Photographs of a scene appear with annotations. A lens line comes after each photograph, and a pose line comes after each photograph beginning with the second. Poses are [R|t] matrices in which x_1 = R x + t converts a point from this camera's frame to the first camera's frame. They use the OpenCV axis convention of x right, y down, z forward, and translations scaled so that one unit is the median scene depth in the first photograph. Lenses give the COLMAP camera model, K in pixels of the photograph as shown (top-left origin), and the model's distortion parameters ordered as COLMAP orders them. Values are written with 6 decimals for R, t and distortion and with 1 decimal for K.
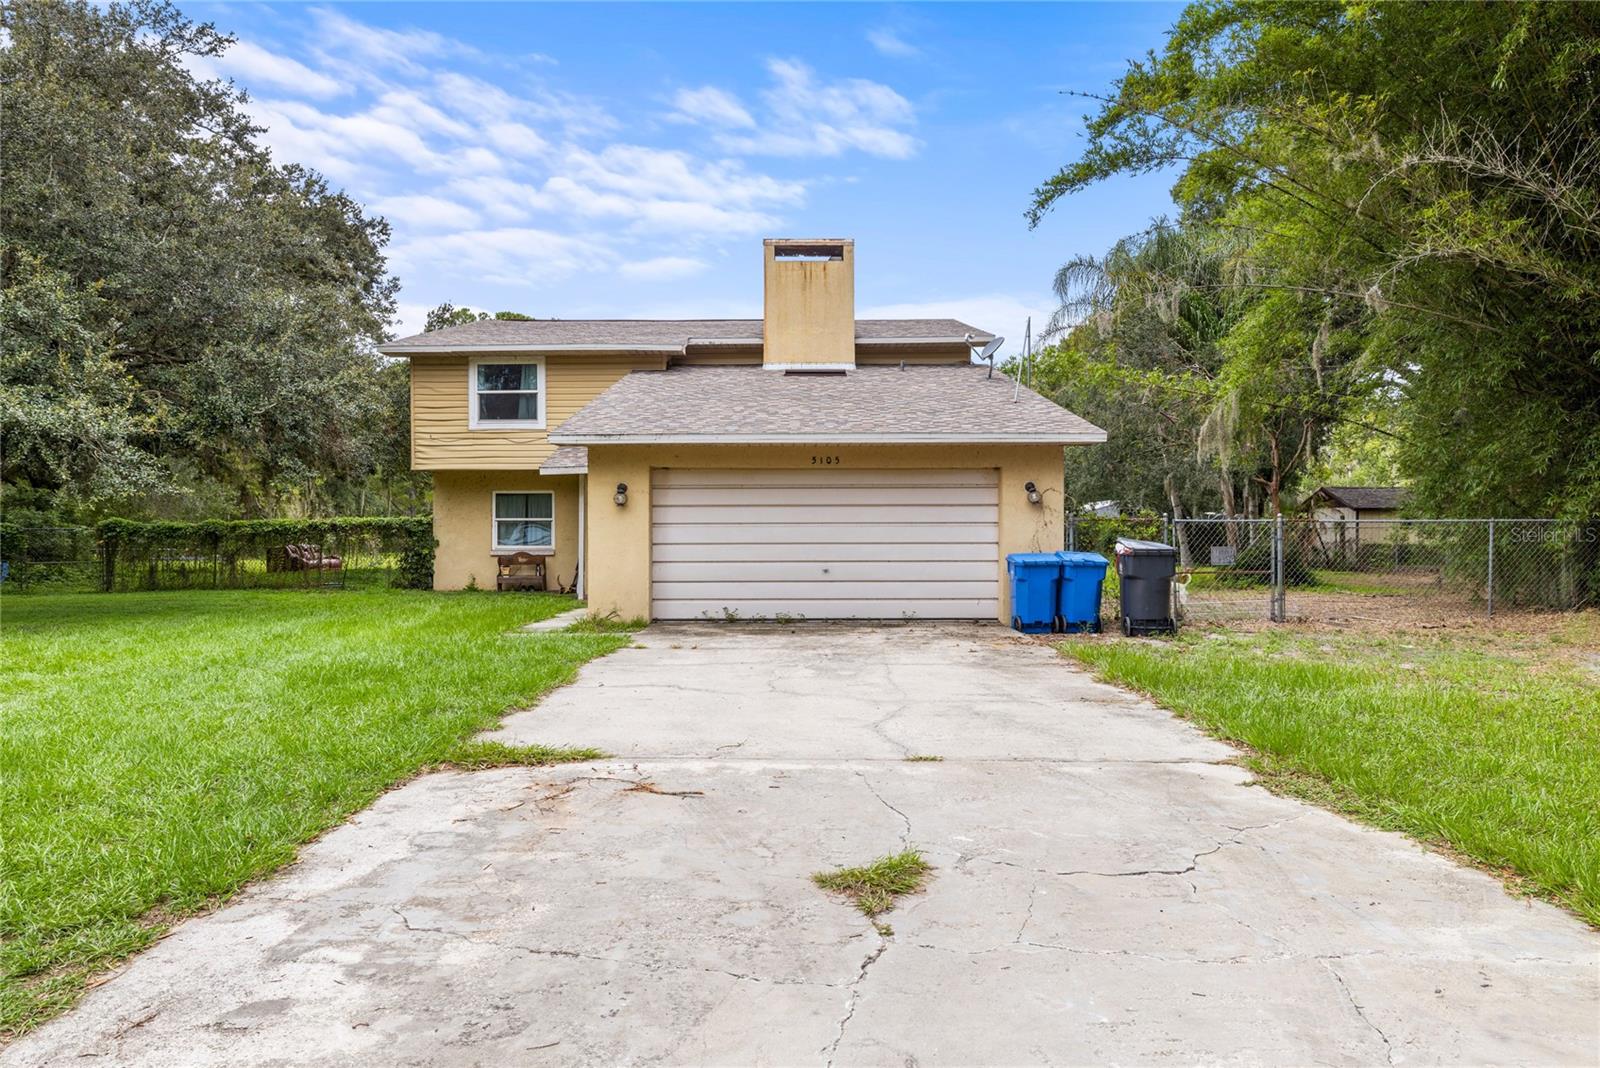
lens RADIAL K [[951.6, 0, 800.9], [0, 951.6, 538.2], [0, 0, 1]] dist [-0.001738, -0.000080]
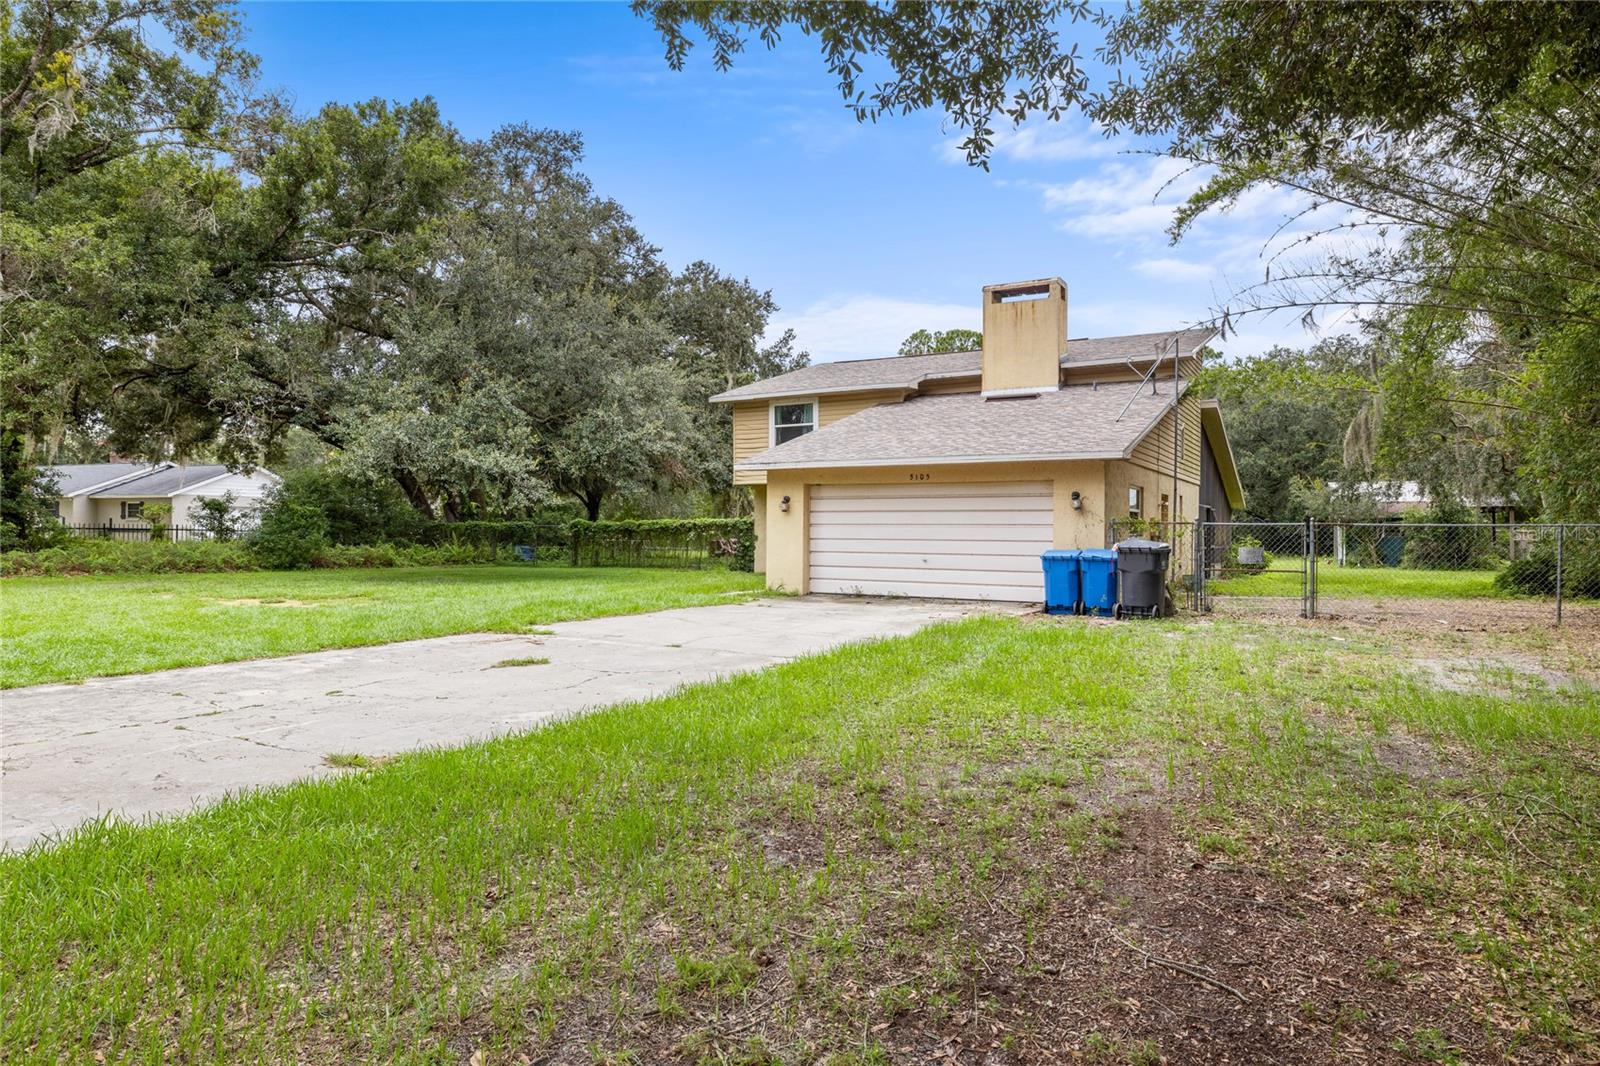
lens RADIAL K [[951.6, 0, 798.9], [0, 951.6, 530.9], [0, 0, 1]] dist [-0.001738, -0.000080]
pose [[0.868203, 0.007201, -0.496157, 0.368293], [-0.010299, 0.999941, -0.003509, -0.000492], [0.496103, 0.008156, 0.868226, -0.158948]]
